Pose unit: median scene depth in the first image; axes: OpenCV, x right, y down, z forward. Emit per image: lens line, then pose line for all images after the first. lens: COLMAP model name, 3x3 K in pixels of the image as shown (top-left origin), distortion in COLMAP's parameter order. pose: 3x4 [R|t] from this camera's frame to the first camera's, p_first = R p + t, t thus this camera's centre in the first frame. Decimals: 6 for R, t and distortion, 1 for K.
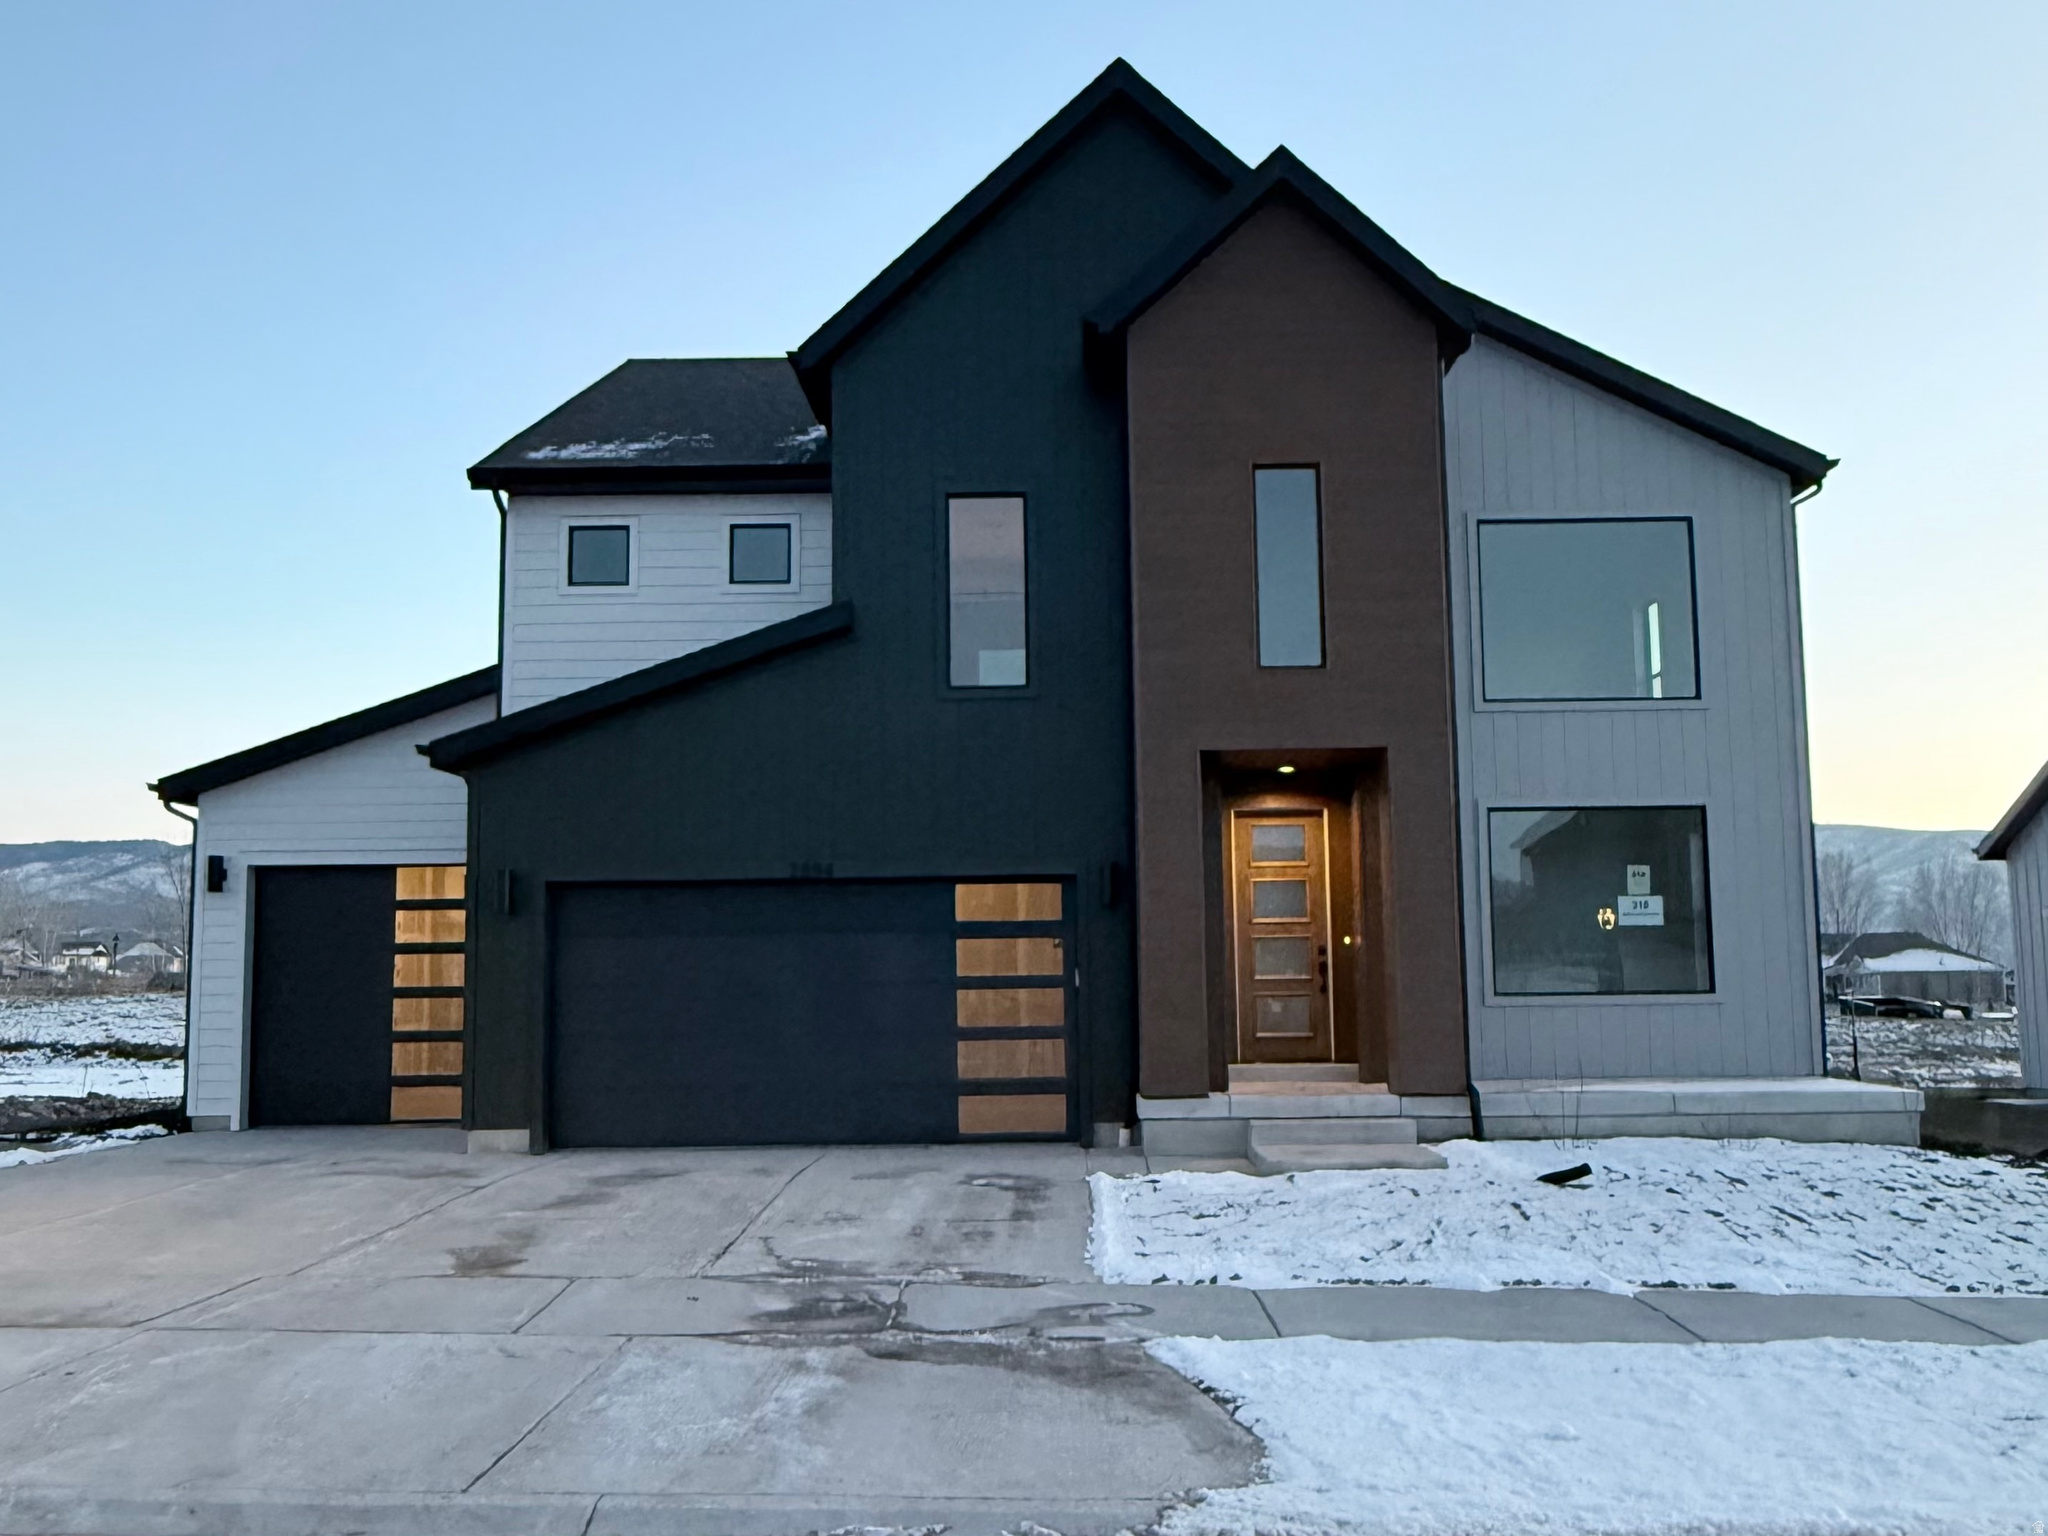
lens RADIAL K [[1841.0, 0, 1024.6], [0, 1841.0, 771.9], [0, 0, 1]] dist [0.001559, -0.012290]
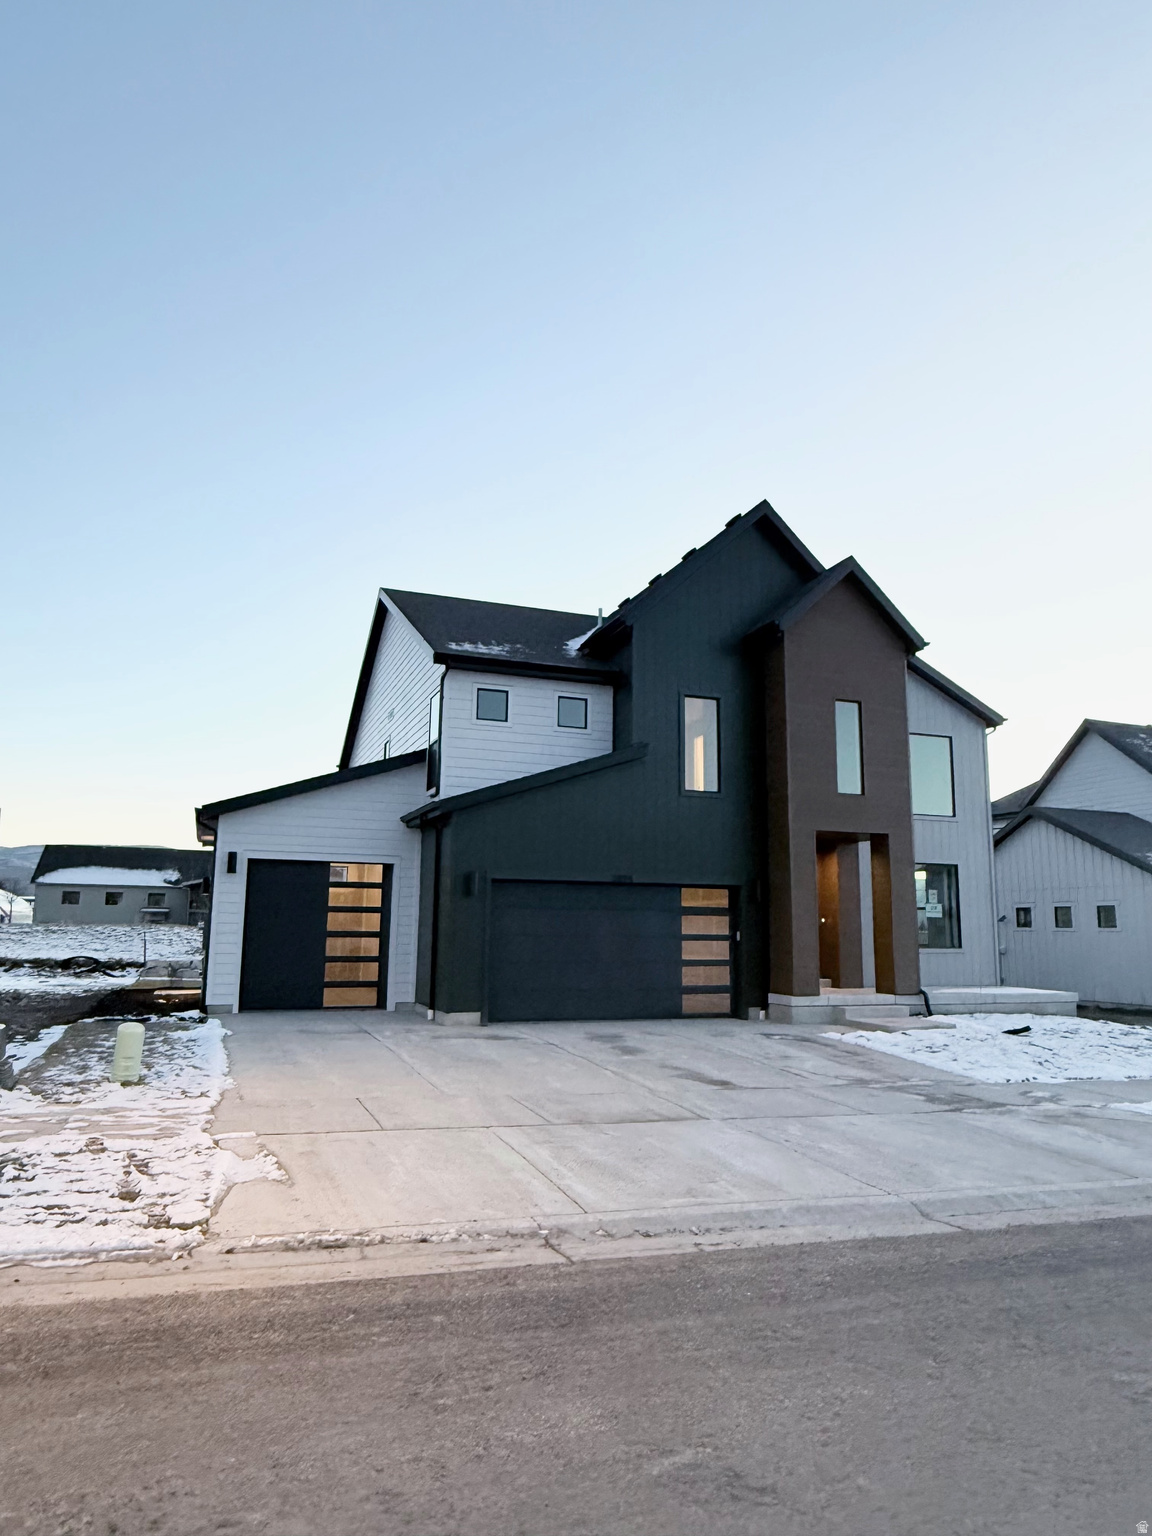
lens RADIAL K [[987.3, 0, 572.6], [0, 987.3, 761.2], [0, 0, 1]] dist [-0.003101, 0.003564]
pose [[0.936792, 0.082429, 0.340040, -0.531772], [-0.063540, 0.995772, -0.066335, 0.002257], [-0.344070, 0.040536, 0.938069, 0.022128]]
